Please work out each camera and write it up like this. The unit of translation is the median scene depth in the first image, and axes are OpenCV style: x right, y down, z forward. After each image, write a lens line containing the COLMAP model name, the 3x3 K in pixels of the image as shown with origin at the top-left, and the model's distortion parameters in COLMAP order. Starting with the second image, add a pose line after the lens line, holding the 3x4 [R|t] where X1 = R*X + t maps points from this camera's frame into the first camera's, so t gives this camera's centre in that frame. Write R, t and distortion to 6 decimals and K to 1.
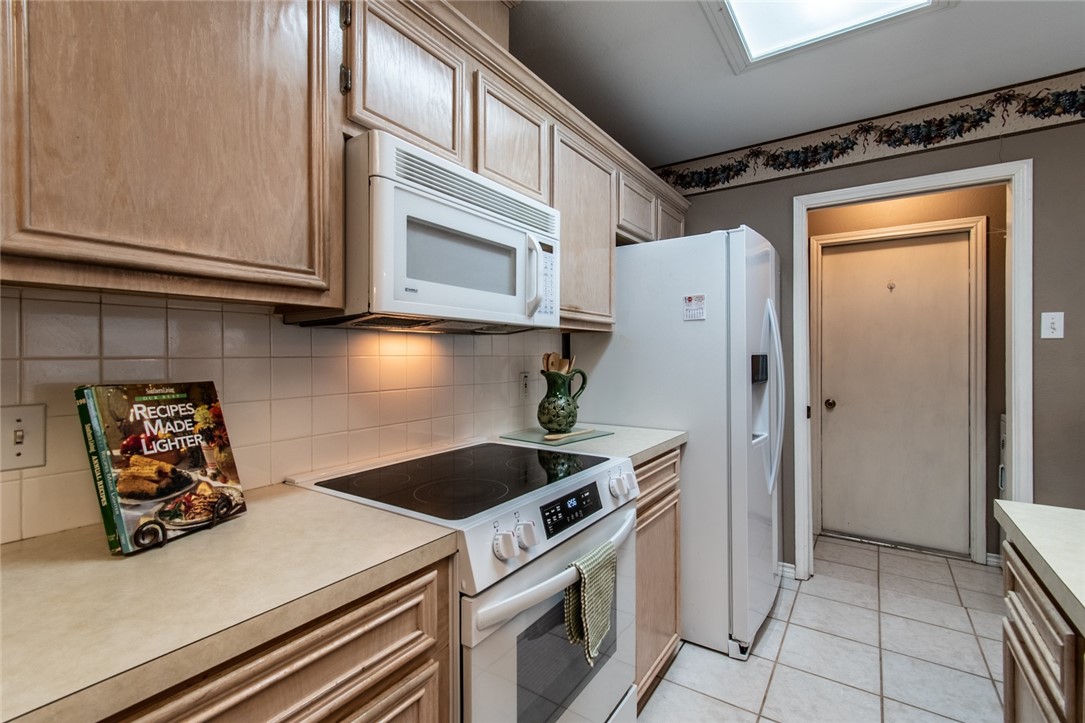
lens RADIAL K [[484.7, 0, 538.0], [0, 484.7, 354.3], [0, 0, 1]] dist [0.002957, -0.000381]
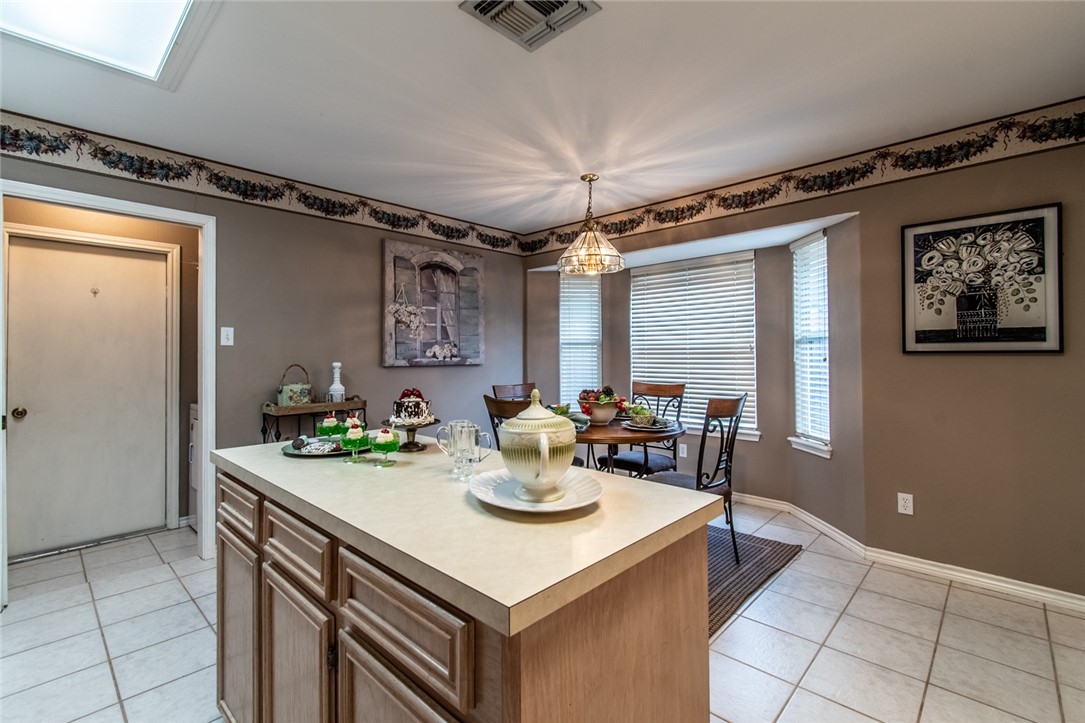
lens RADIAL K [[484.7, 0, 542.3], [0, 484.7, 352.4], [0, 0, 1]] dist [0.002957, -0.000381]
pose [[0.154780, 0.006248, 0.987929, -0.158517], [0.004212, 0.999967, -0.006984, 0.001200], [-0.987940, 0.005242, 0.154748, -0.106068]]
